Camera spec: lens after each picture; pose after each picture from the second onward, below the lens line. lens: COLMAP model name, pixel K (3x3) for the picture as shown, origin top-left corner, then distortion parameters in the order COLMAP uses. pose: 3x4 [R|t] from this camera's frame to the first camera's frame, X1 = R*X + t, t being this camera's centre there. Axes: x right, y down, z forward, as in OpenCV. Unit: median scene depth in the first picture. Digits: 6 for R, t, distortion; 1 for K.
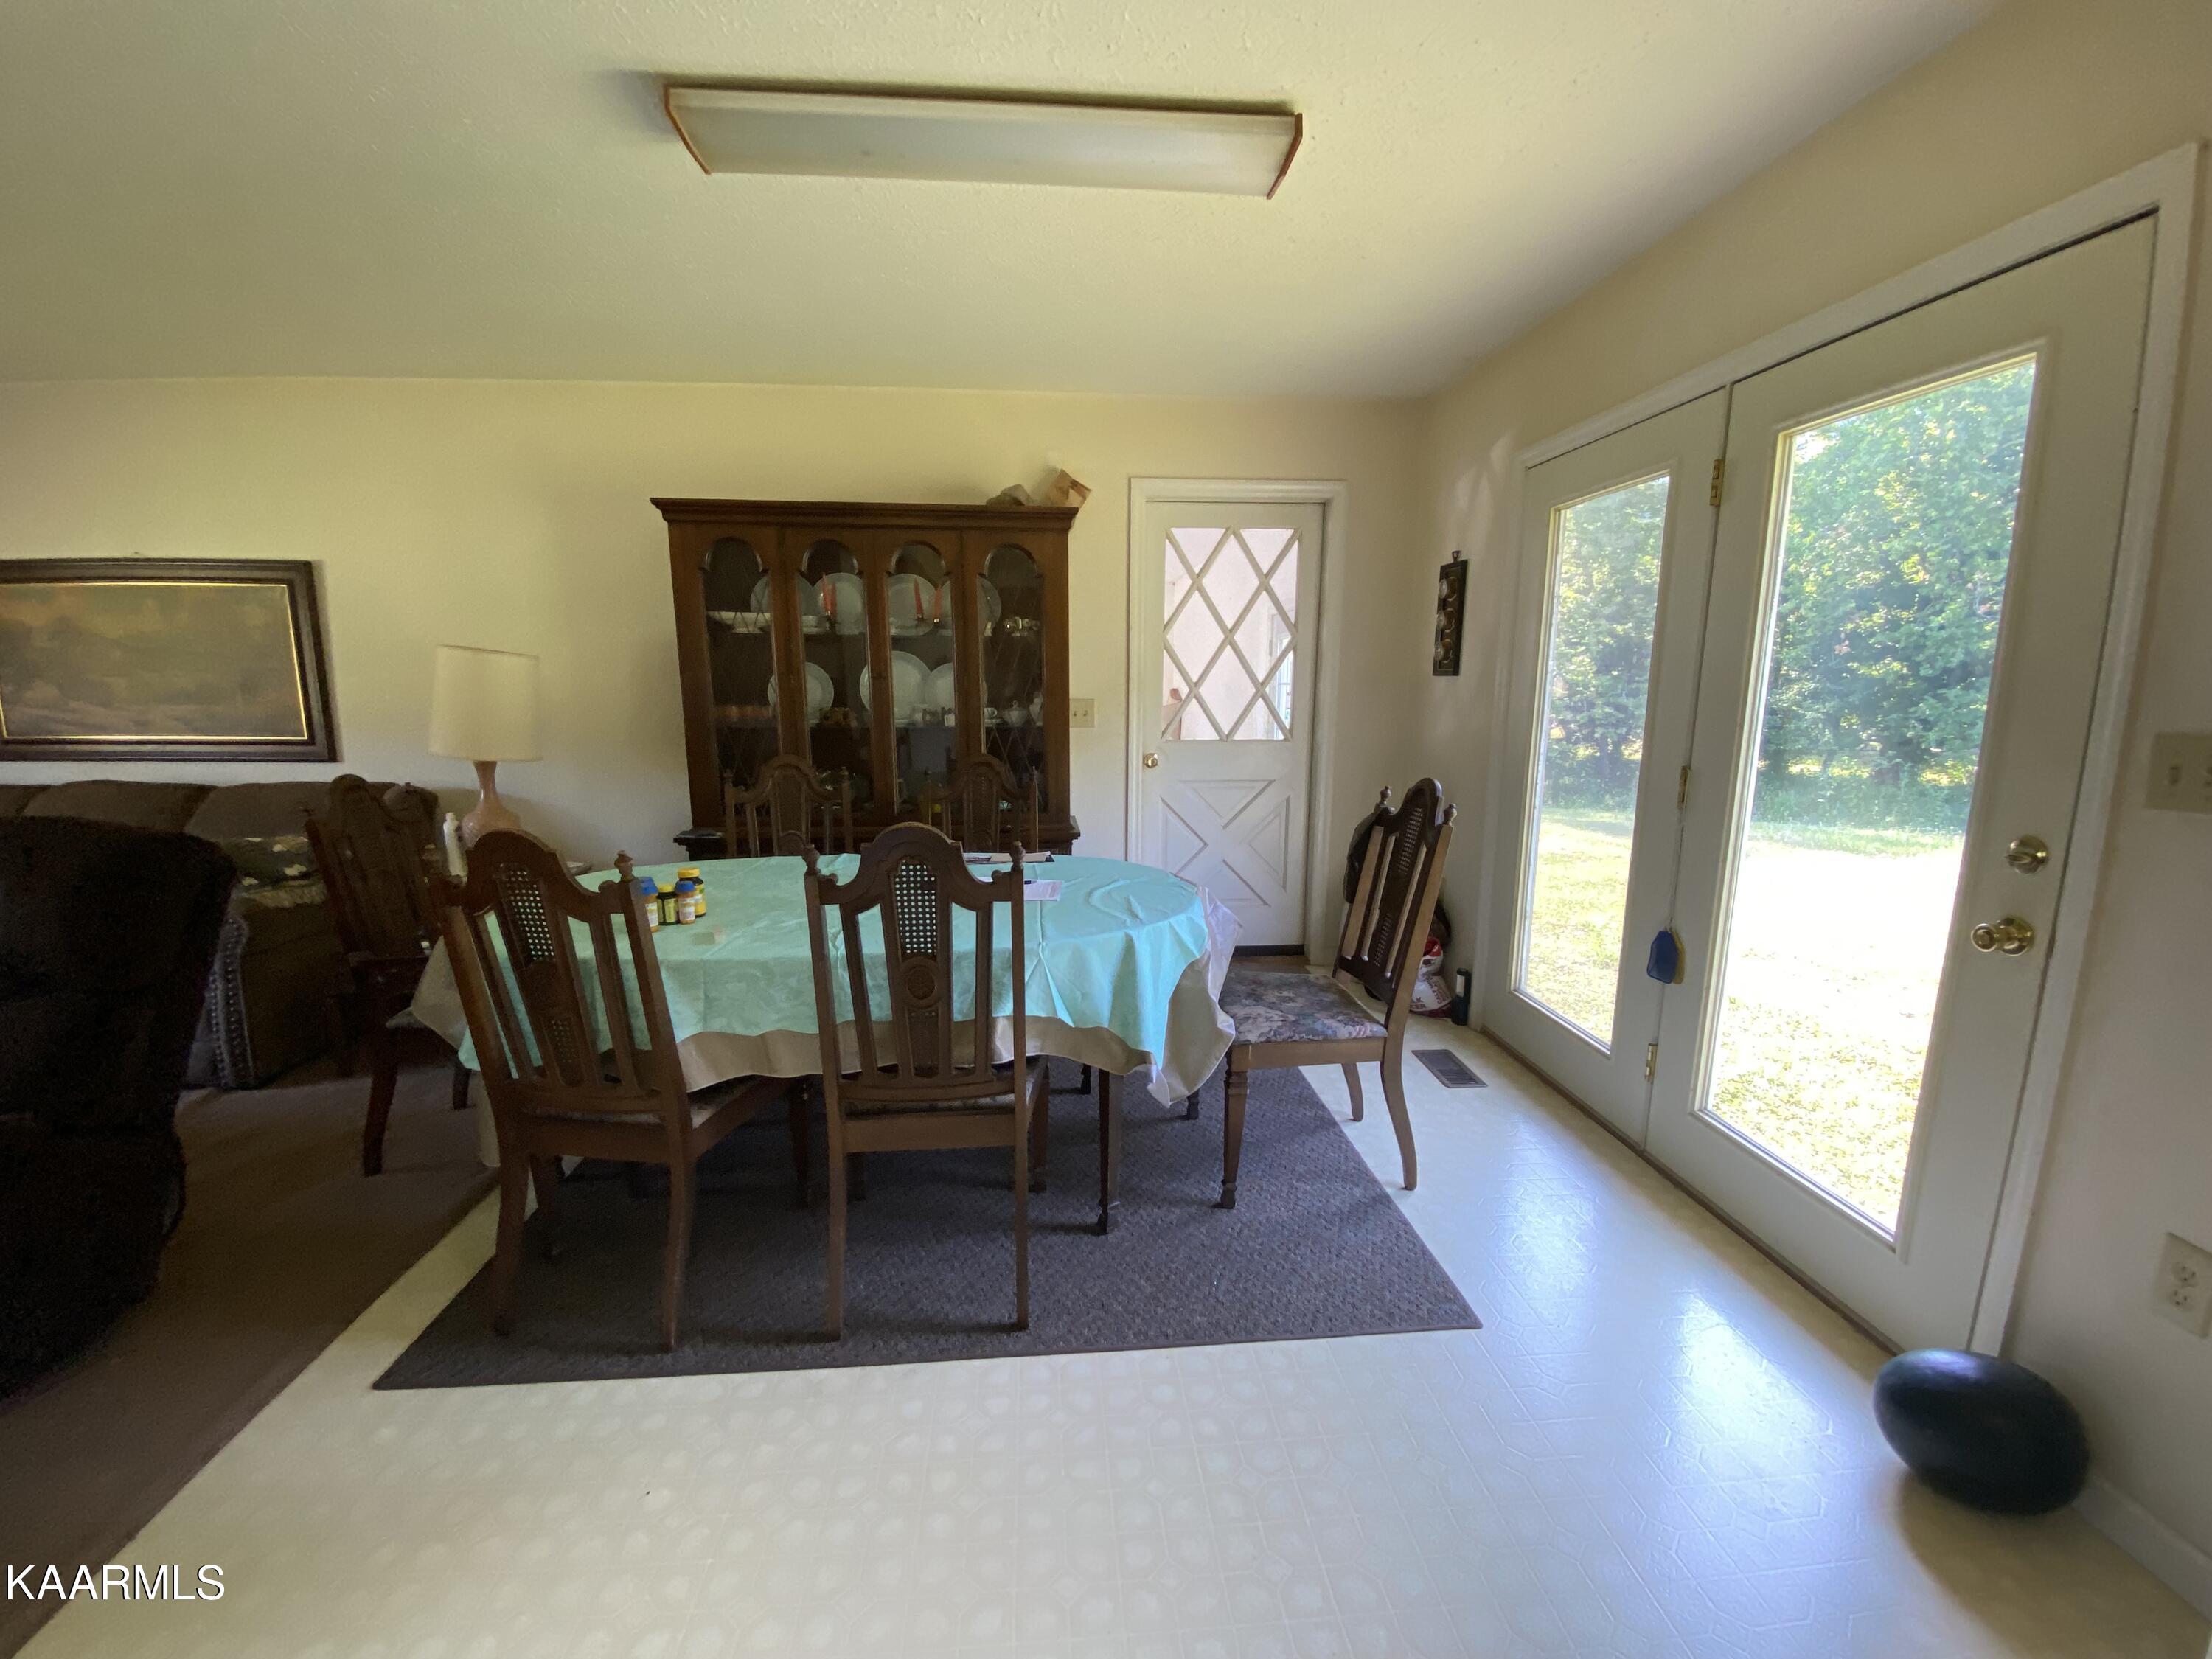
lens RADIAL K [[892.8, 0, 1106.0], [0, 892.8, 829.5], [0, 0, 1]] dist [0.000437, -0.012956]
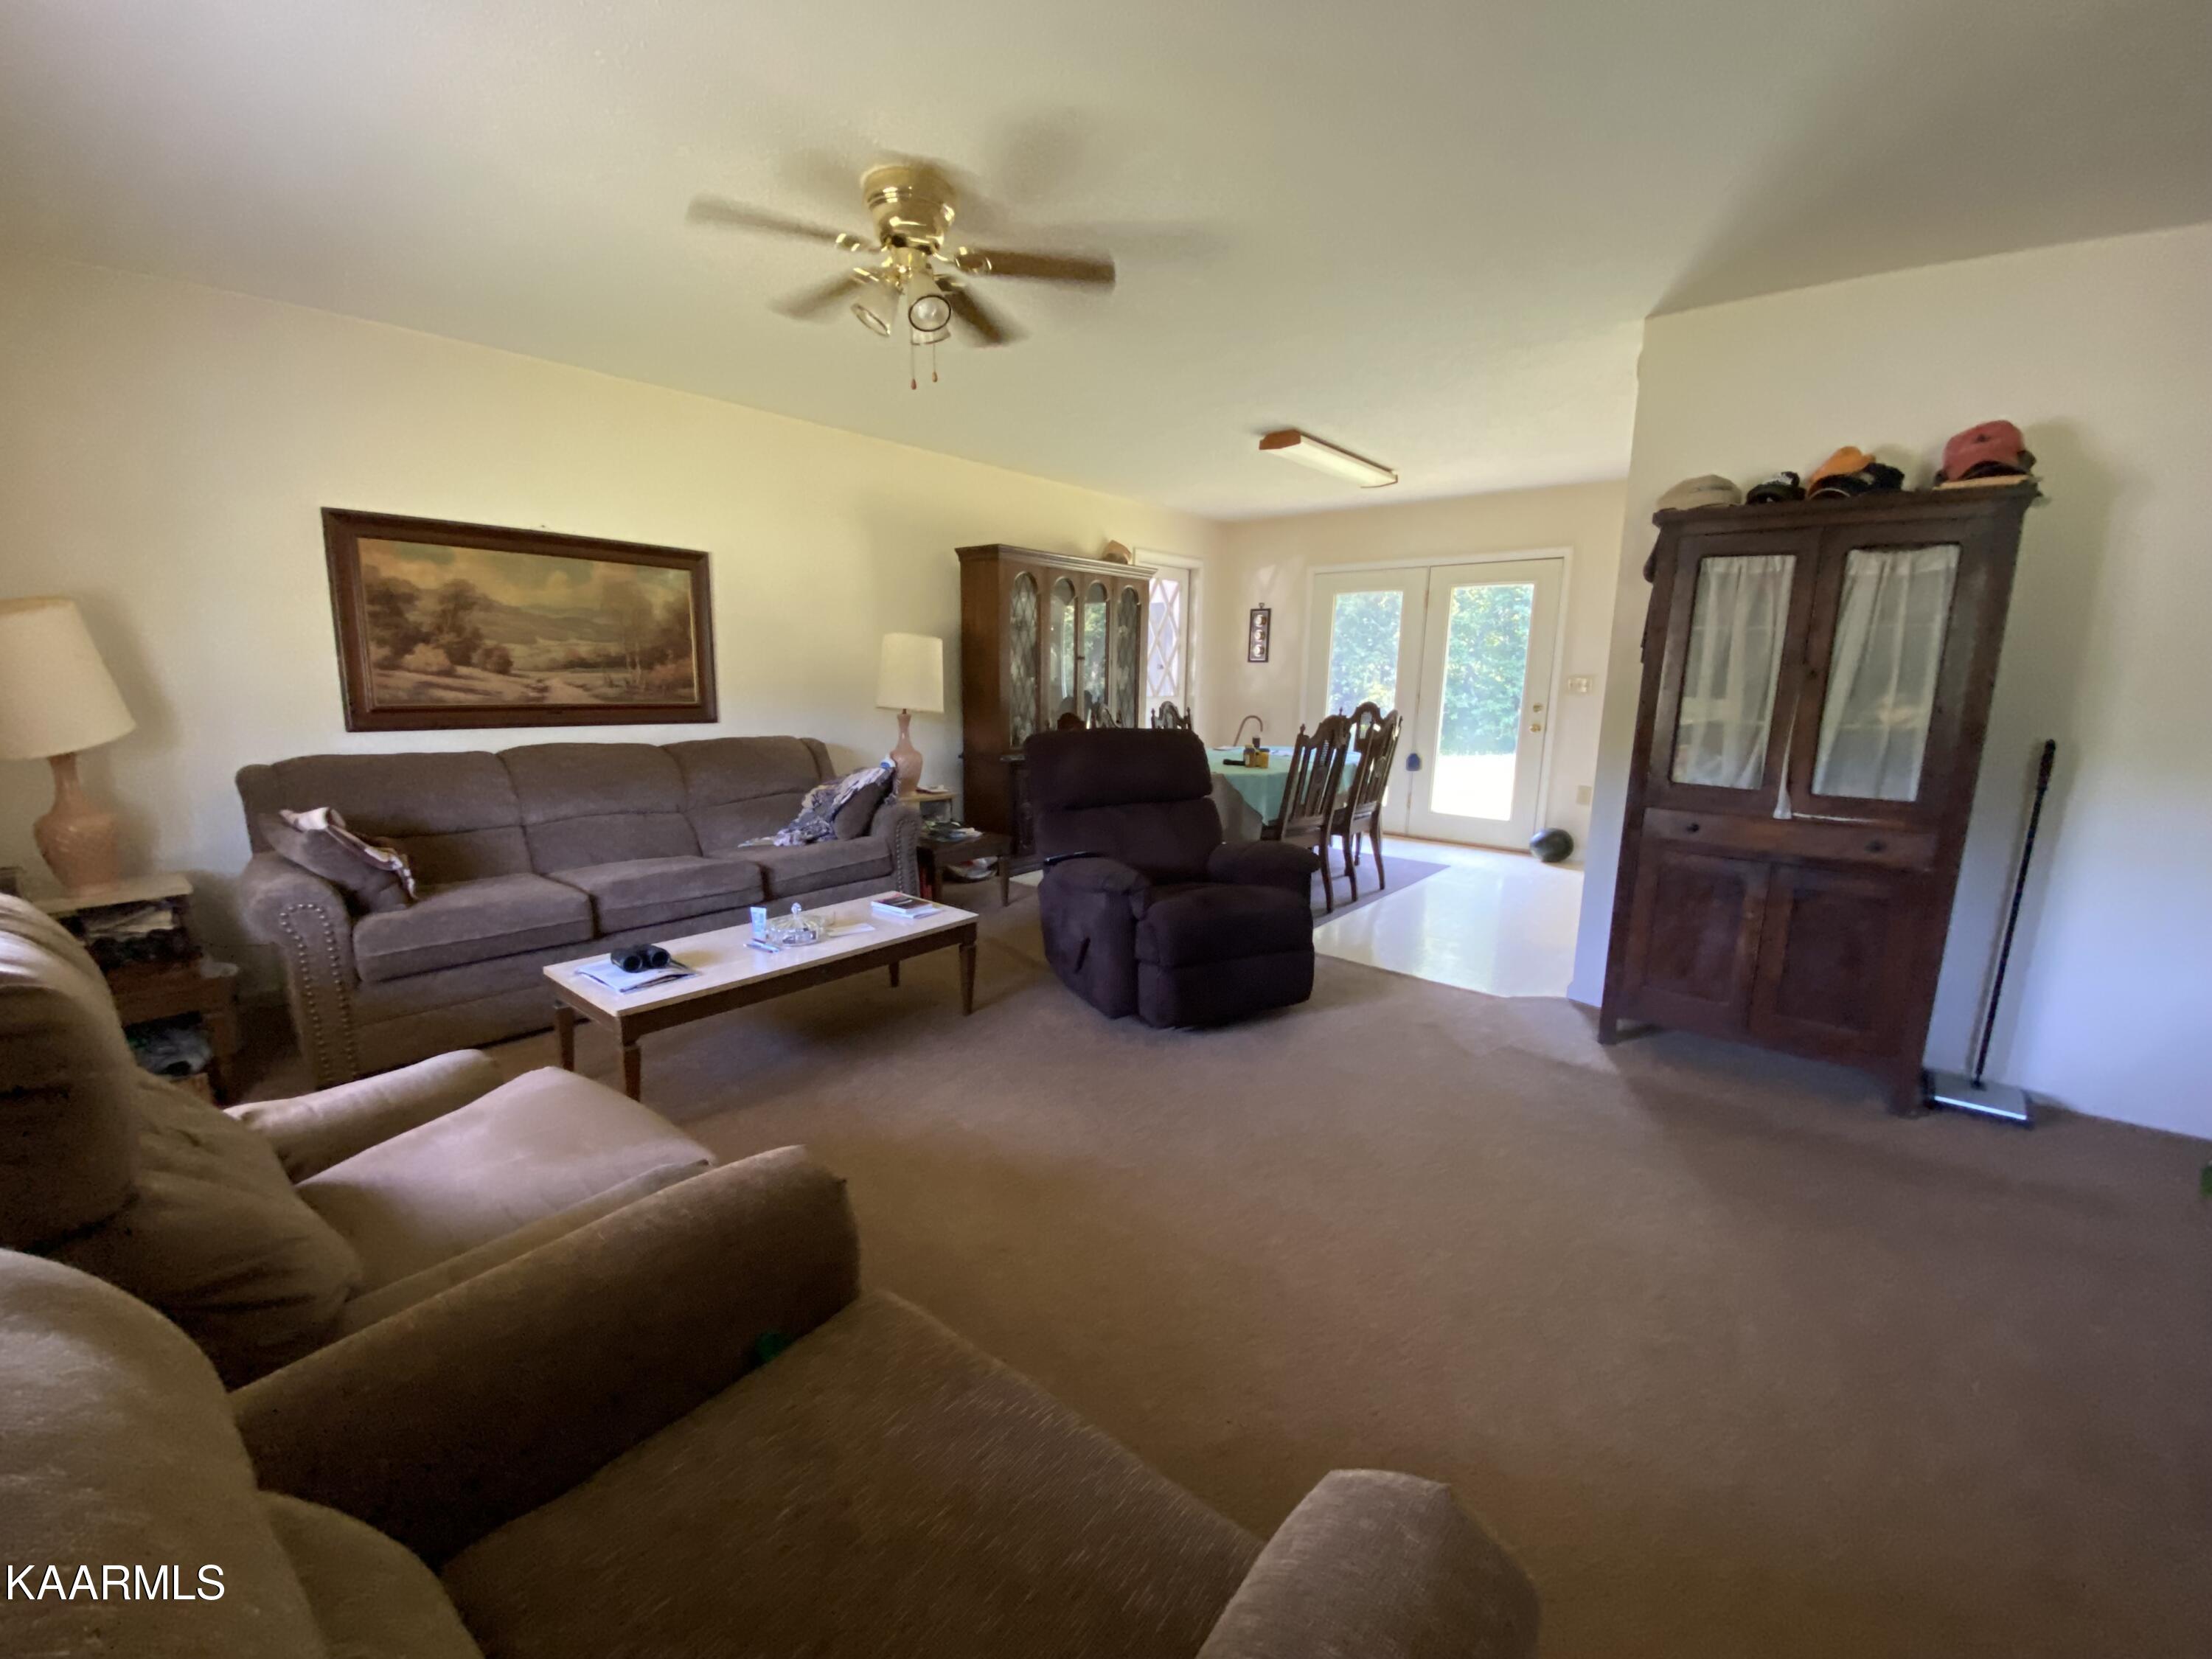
lens RADIAL K [[916.4, 0, 1106.0], [0, 916.4, 829.5], [0, 0, 1]] dist [0.004011, -0.008711]
pose [[0.694818, -0.116517, 0.709684, -1.439244], [0.112028, 0.992278, 0.053233, 0.058730], [-0.710407, 0.042517, 0.702506, -0.223876]]
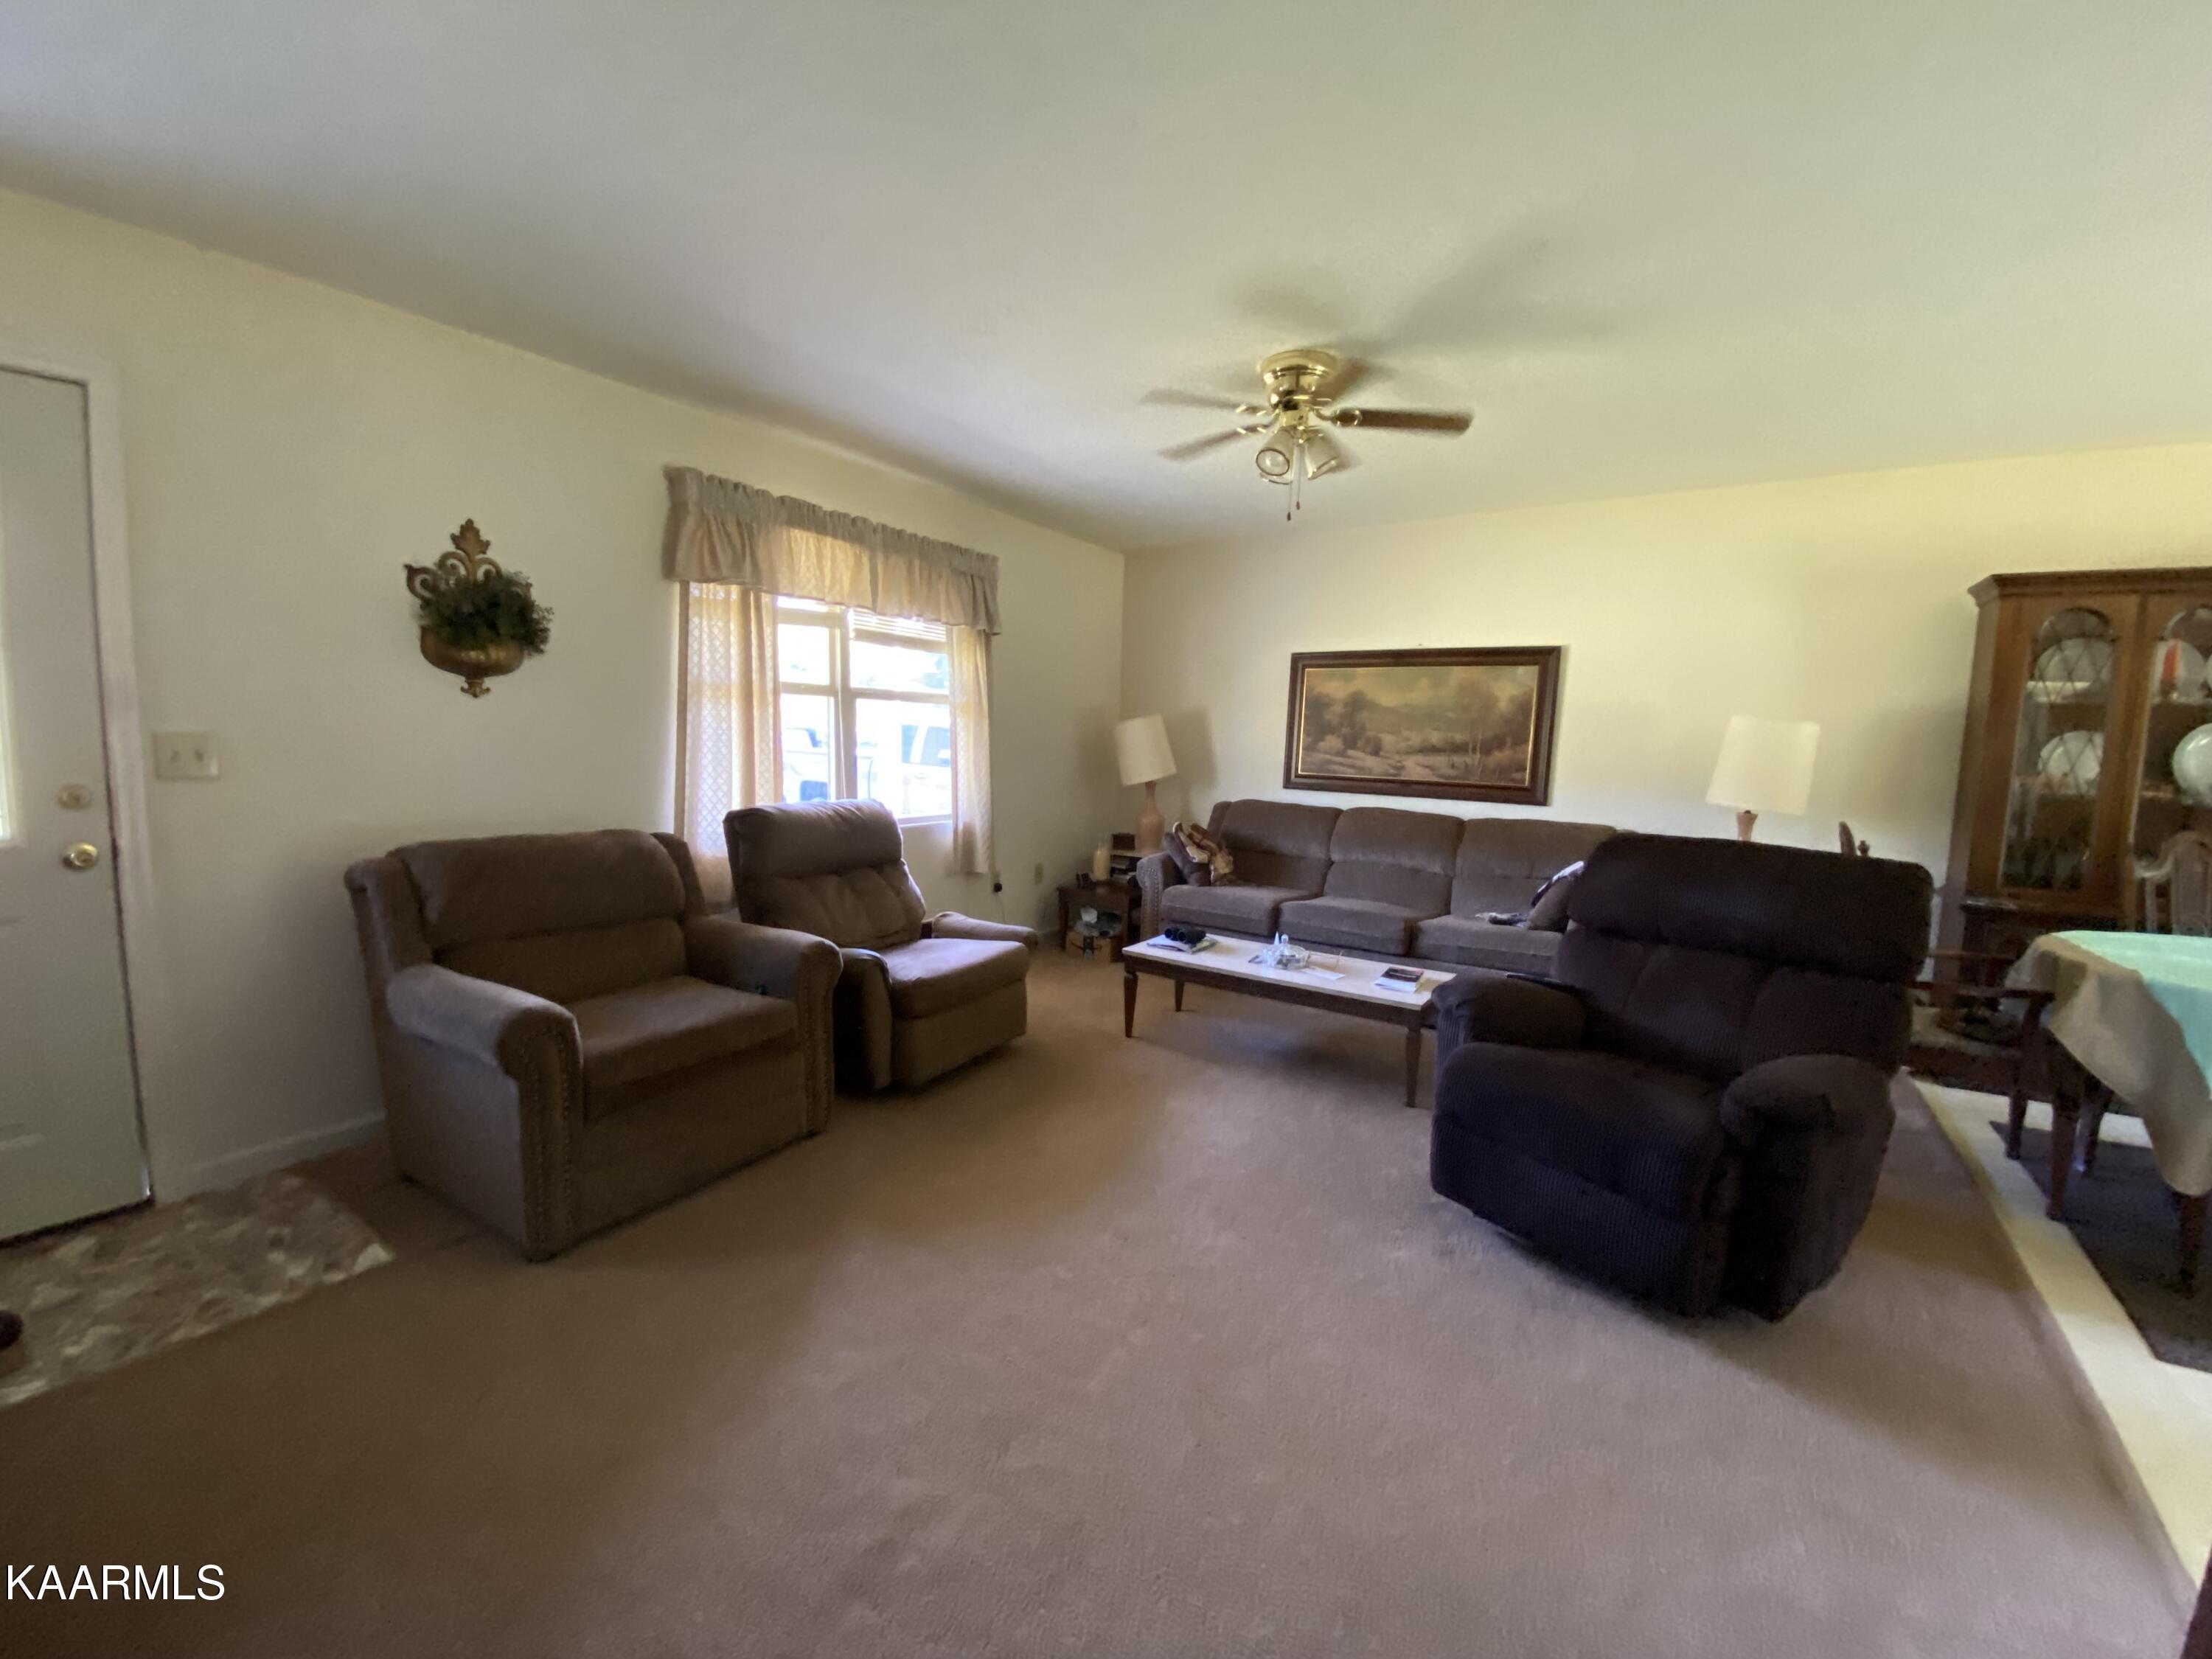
lens RADIAL K [[916.4, 0, 1106.0], [0, 916.4, 829.5], [0, 0, 1]] dist [0.004011, -0.008711]
pose [[0.782390, 0.078054, -0.617878, -0.578963], [-0.129034, 0.990904, -0.038213, 0.085562], [0.609275, 0.109624, 0.785345, -0.382273]]
